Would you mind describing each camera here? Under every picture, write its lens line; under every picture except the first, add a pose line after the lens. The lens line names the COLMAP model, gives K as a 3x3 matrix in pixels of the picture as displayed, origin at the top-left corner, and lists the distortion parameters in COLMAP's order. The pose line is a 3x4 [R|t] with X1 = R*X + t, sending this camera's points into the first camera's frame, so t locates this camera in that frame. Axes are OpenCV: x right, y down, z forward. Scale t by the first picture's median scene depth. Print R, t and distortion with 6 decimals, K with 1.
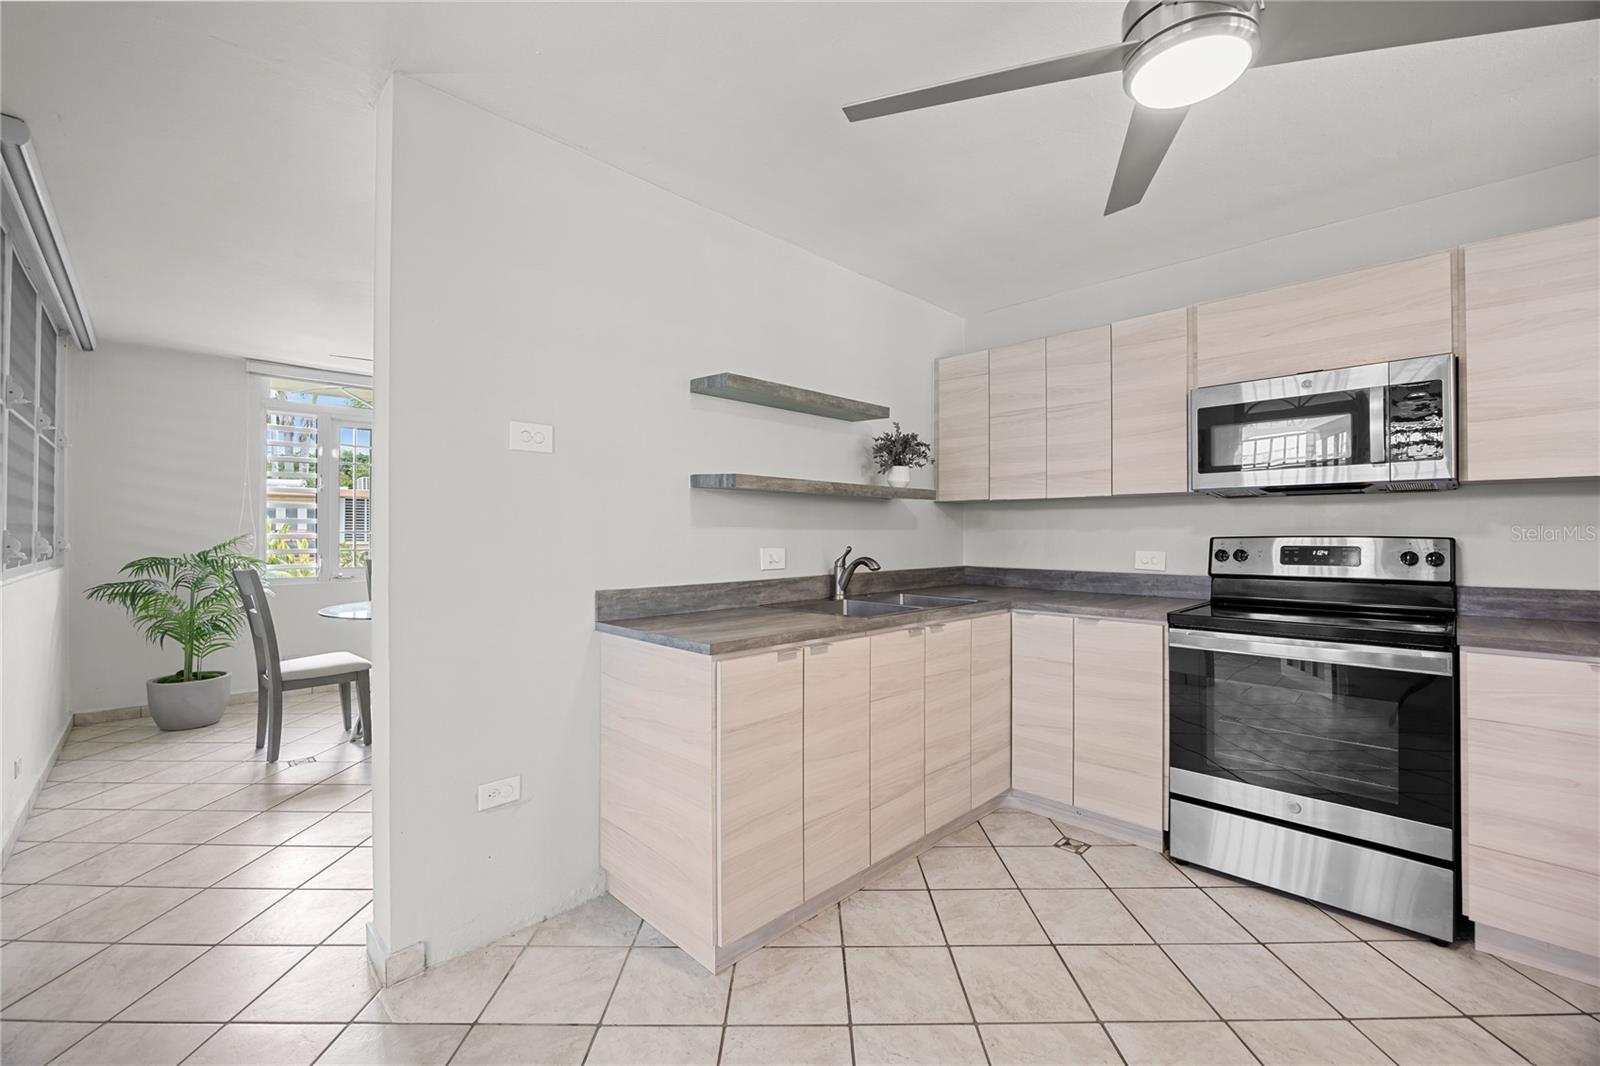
lens RADIAL K [[690.6, 0, 800.0], [0, 690.6, 533.0], [0, 0, 1]] dist [-0.000169, 0.000033]
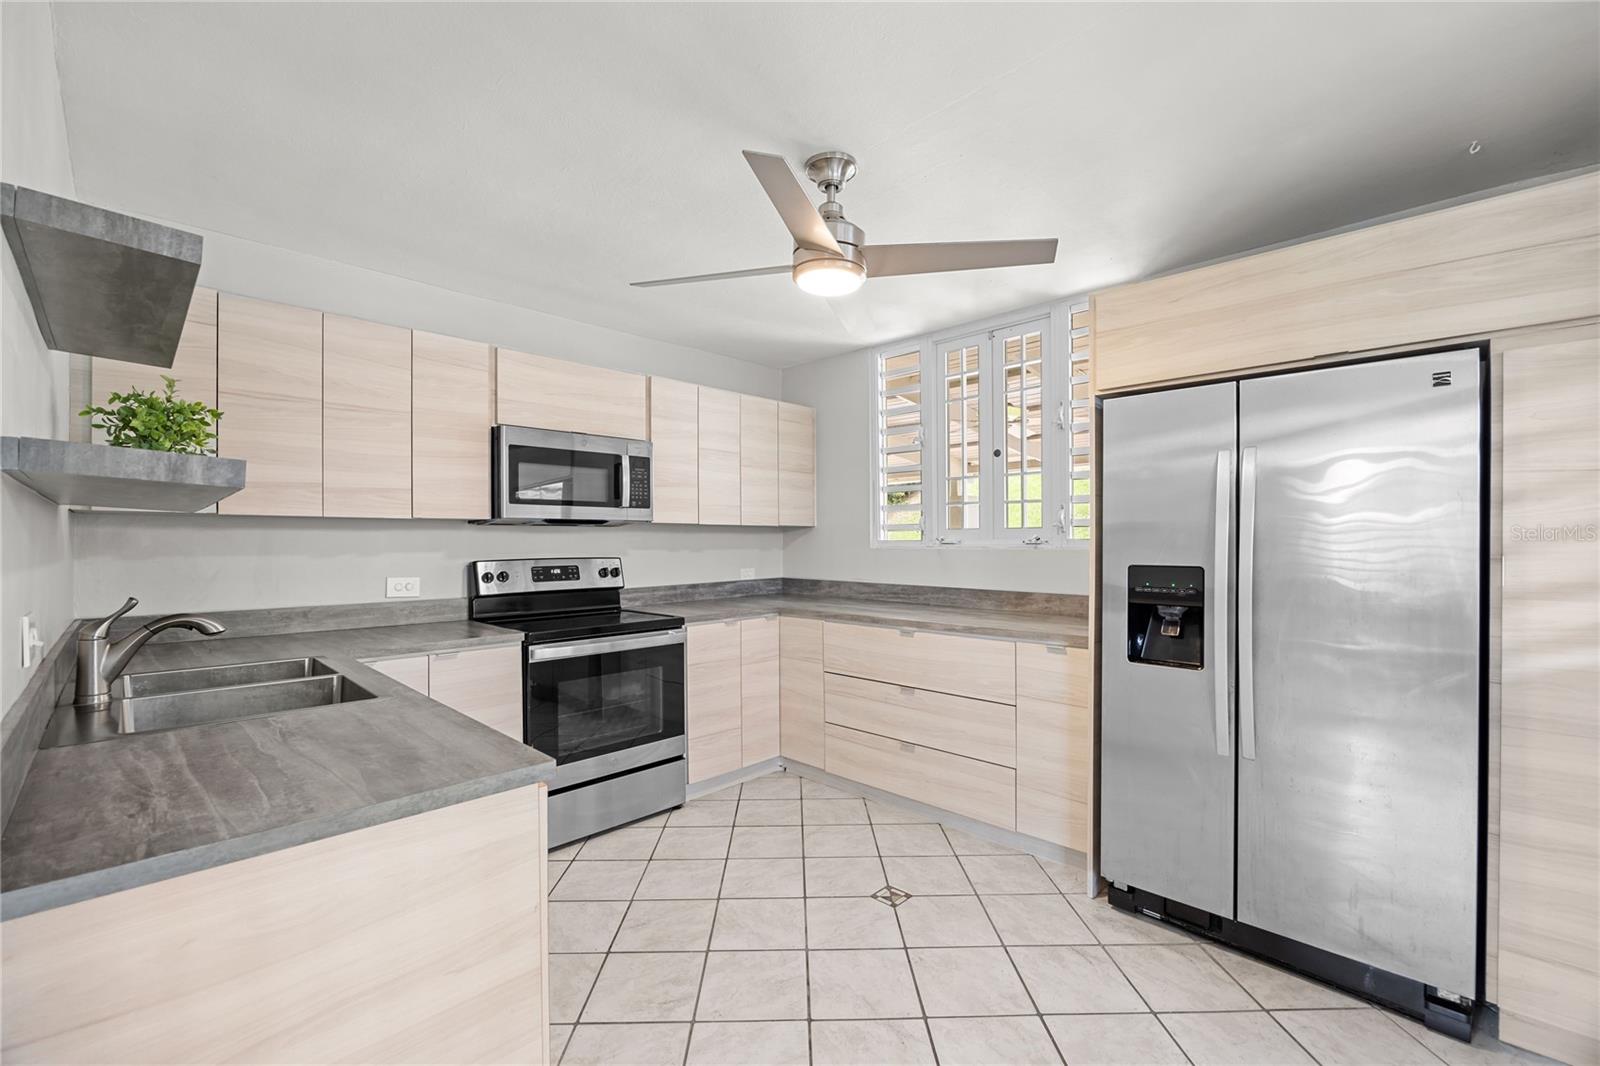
lens RADIAL K [[687.4, 0, 800.6], [0, 687.4, 556.6], [0, 0, 1]] dist [0.000402, 0.000025]
pose [[-0.015654, -0.008848, 0.999838, -0.531072], [0.015095, 0.999845, 0.009084, -0.003322], [-0.999764, 0.015235, -0.015518, 0.564141]]
